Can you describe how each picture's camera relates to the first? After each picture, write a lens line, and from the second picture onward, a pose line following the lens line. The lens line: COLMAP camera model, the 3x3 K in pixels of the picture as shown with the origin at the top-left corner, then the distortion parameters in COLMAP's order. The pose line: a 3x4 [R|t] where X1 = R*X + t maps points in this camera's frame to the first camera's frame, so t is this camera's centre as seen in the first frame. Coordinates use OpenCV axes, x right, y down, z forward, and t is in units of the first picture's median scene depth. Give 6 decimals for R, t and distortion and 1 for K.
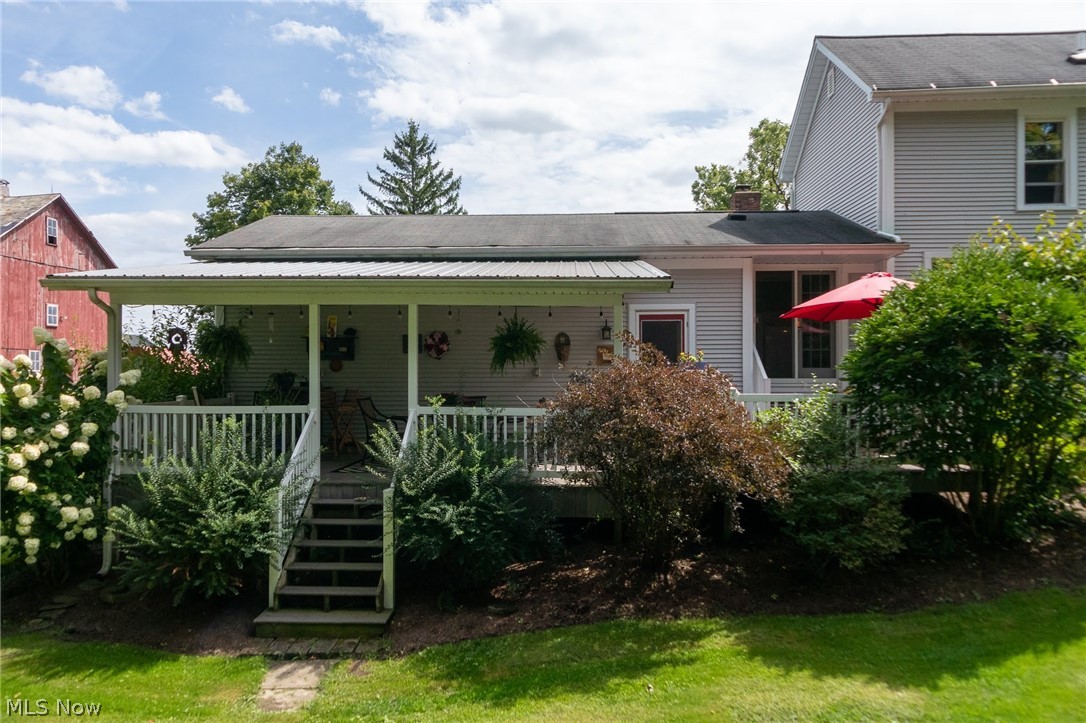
lens RADIAL K [[859.2, 0, 543.3], [0, 859.2, 361.4], [0, 0, 1]] dist [0.028729, 0.007513]
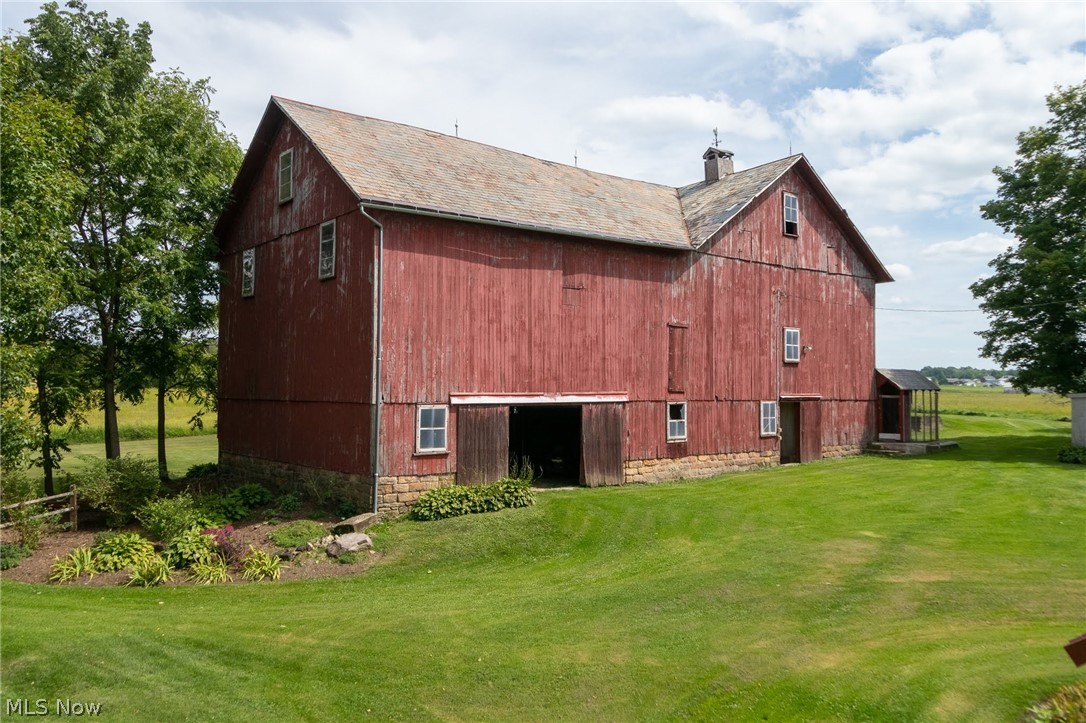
lens RADIAL K [[859.2, 0, 543.8], [0, 859.2, 362.0], [0, 0, 1]] dist [0.028729, 0.007513]
pose [[0.713855, -0.017454, -0.700076, -0.250199], [0.006397, 0.999810, -0.018404, -0.030074], [0.700264, 0.008659, 0.713831, 0.415579]]
